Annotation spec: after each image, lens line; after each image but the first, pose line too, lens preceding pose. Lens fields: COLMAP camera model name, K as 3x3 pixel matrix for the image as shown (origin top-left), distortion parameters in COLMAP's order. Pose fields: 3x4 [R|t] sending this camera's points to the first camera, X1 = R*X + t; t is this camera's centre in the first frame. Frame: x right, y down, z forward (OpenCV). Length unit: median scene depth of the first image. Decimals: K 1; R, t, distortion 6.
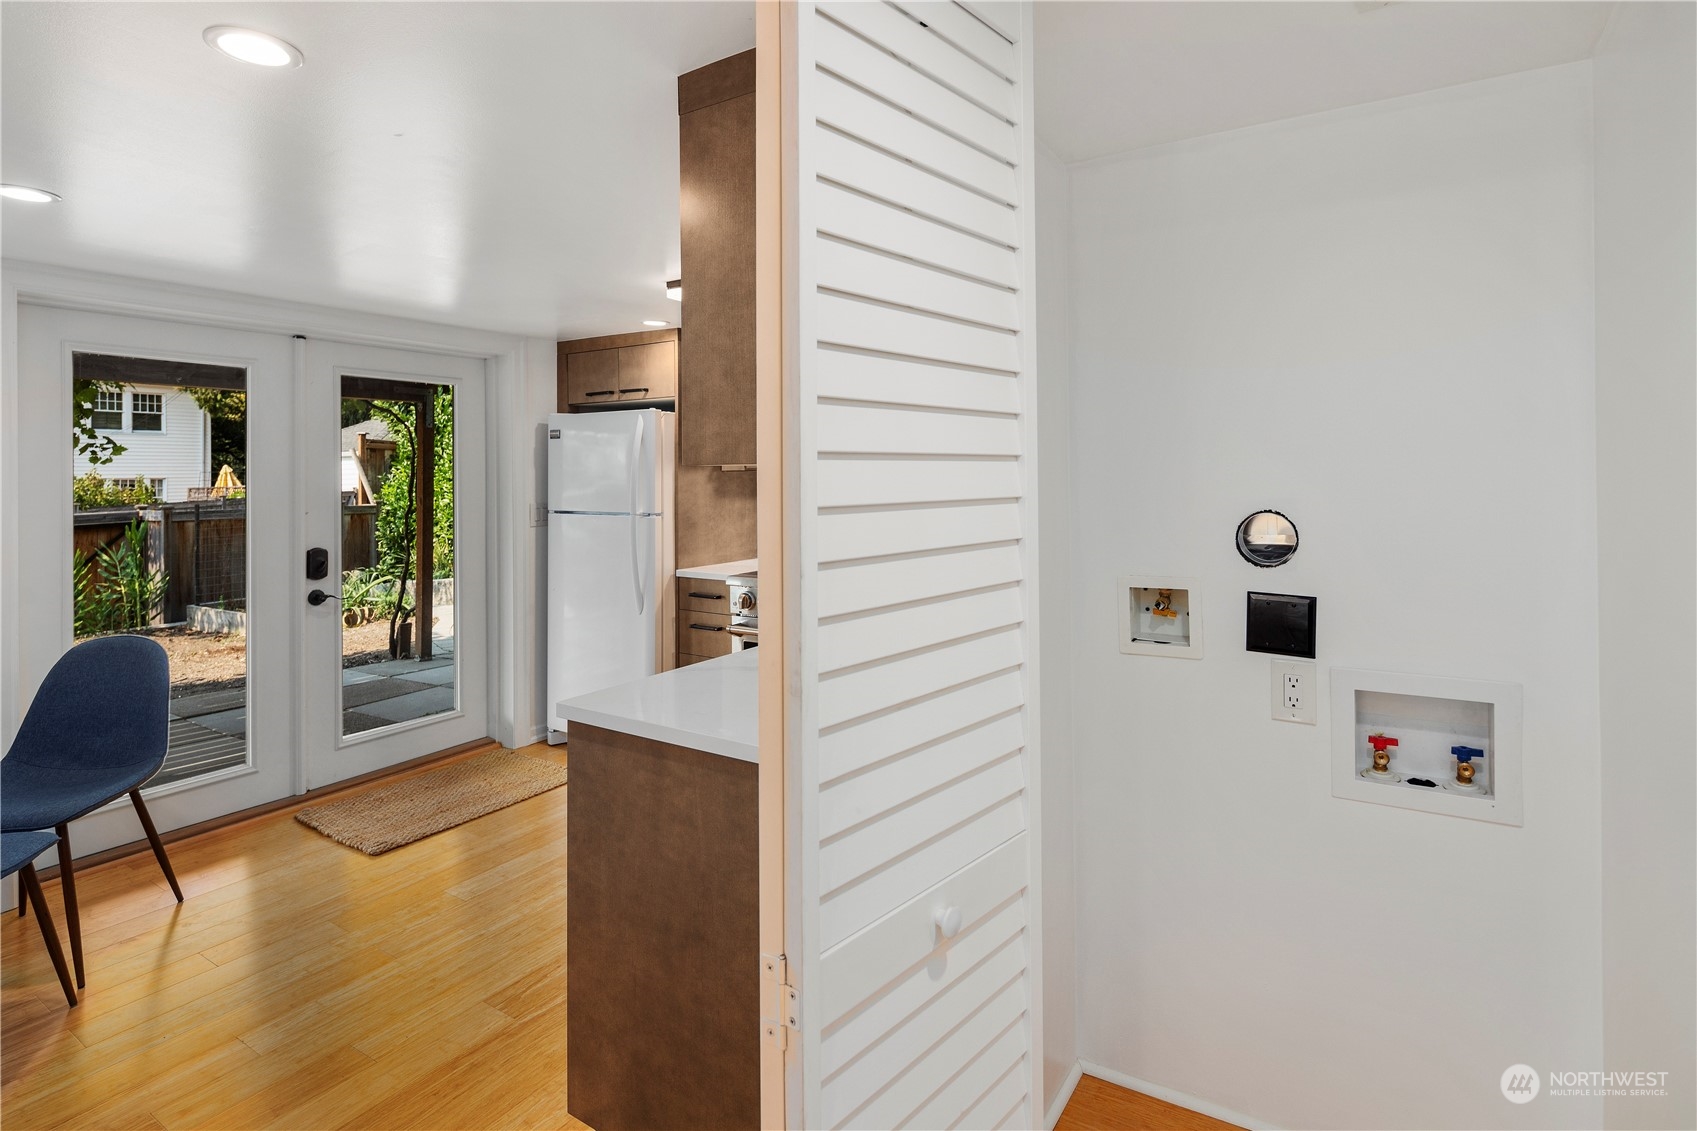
lens RADIAL K [[834.3, 0, 846.1], [0, 834.3, 475.9], [0, 0, 1]] dist [0.009523, -0.006921]
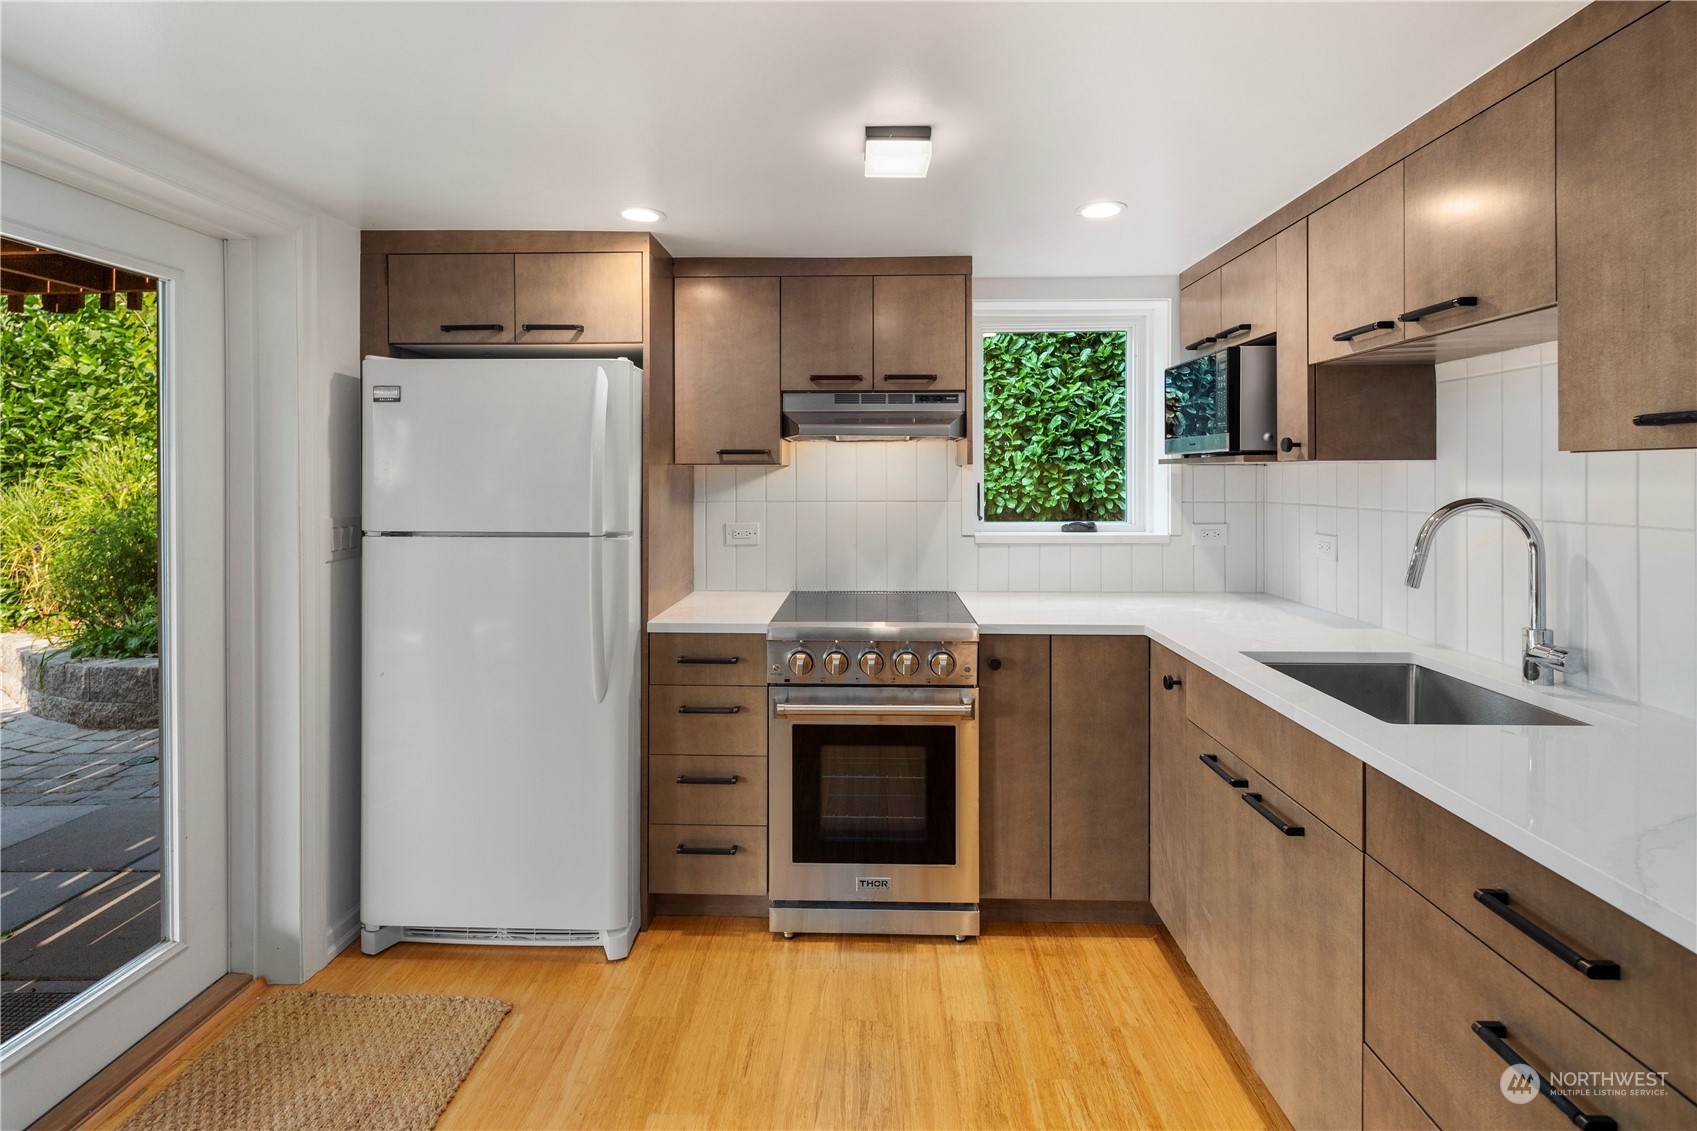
lens RADIAL K [[834.3, 0, 846.1], [0, 834.3, 475.9], [0, 0, 1]] dist [0.009523, -0.006921]
pose [[0.860922, 0.006702, 0.508693, -0.374041], [-0.008655, 0.999961, 0.001472, 0.001630], [-0.508664, -0.005670, 0.860946, 0.372020]]
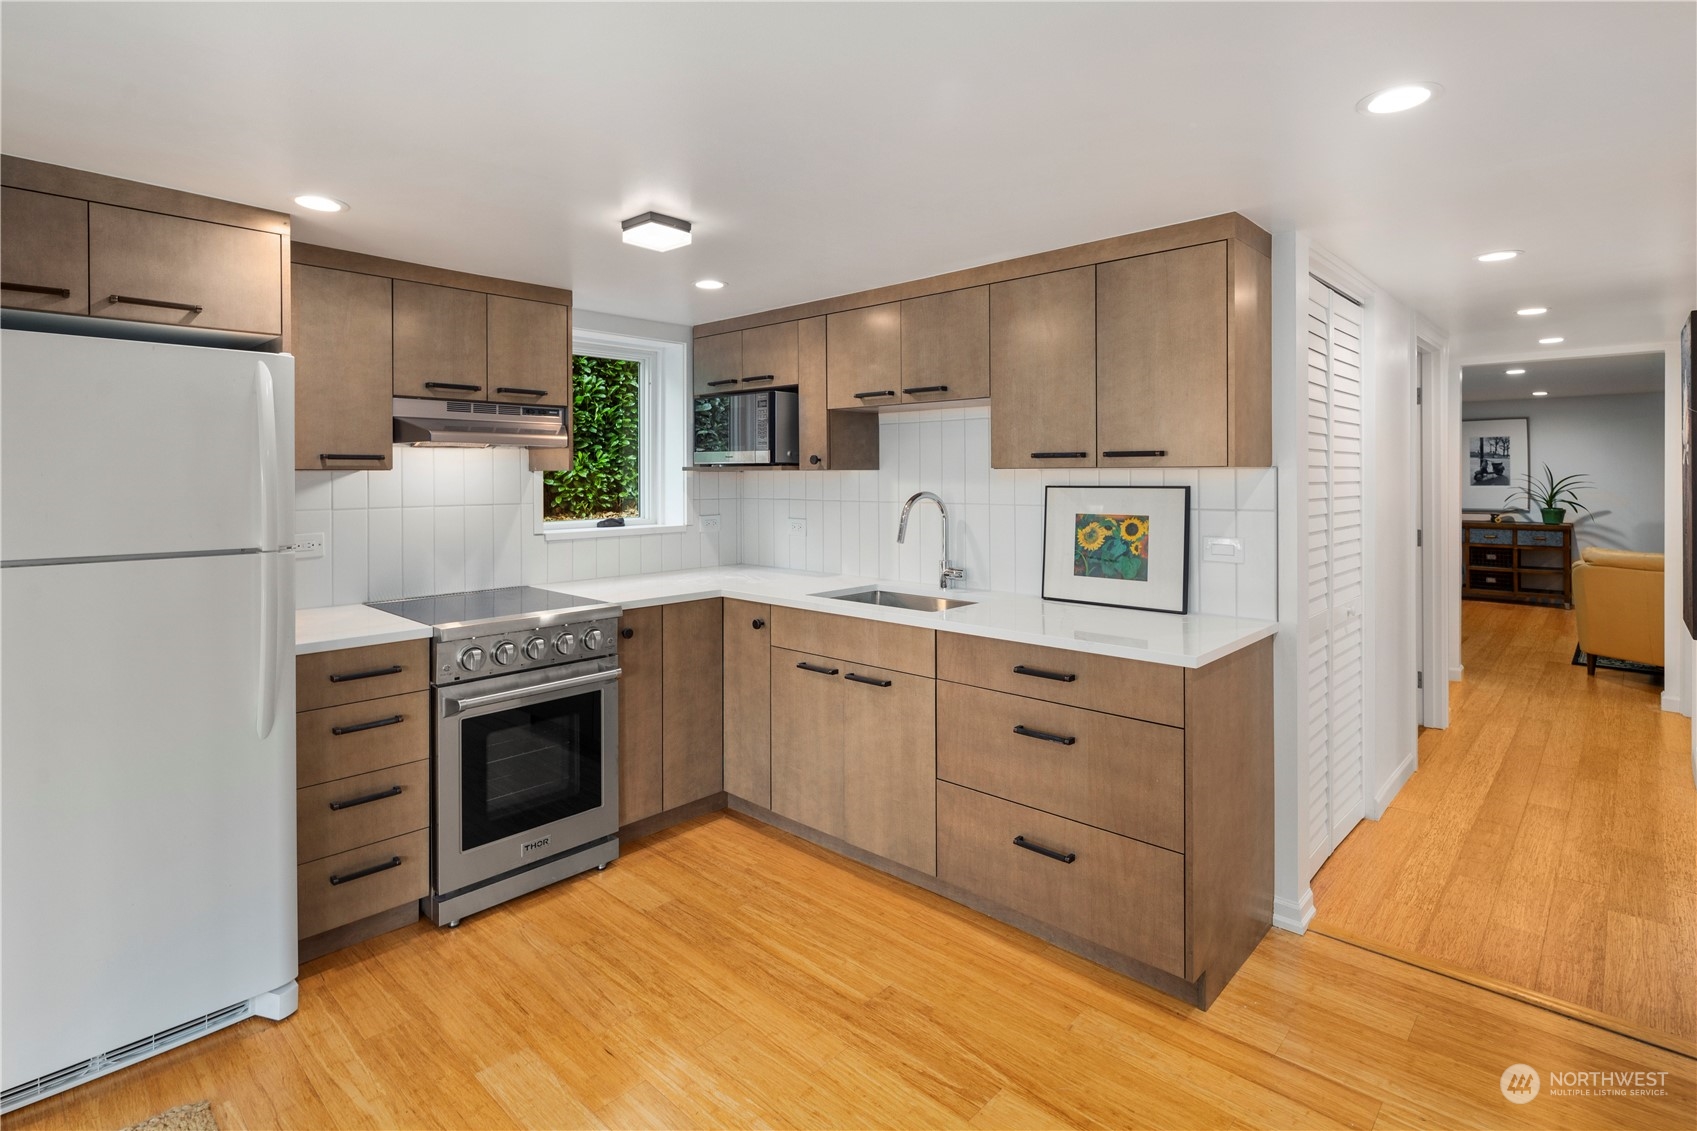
lens RADIAL K [[834.3, 0, 846.1], [0, 834.3, 475.9], [0, 0, 1]] dist [0.009523, -0.006921]
pose [[0.183318, 0.006067, 0.983035, -0.658656], [-0.003578, 0.999978, -0.005504, 0.000571], [-0.983047, -0.002508, 0.183336, 0.504121]]
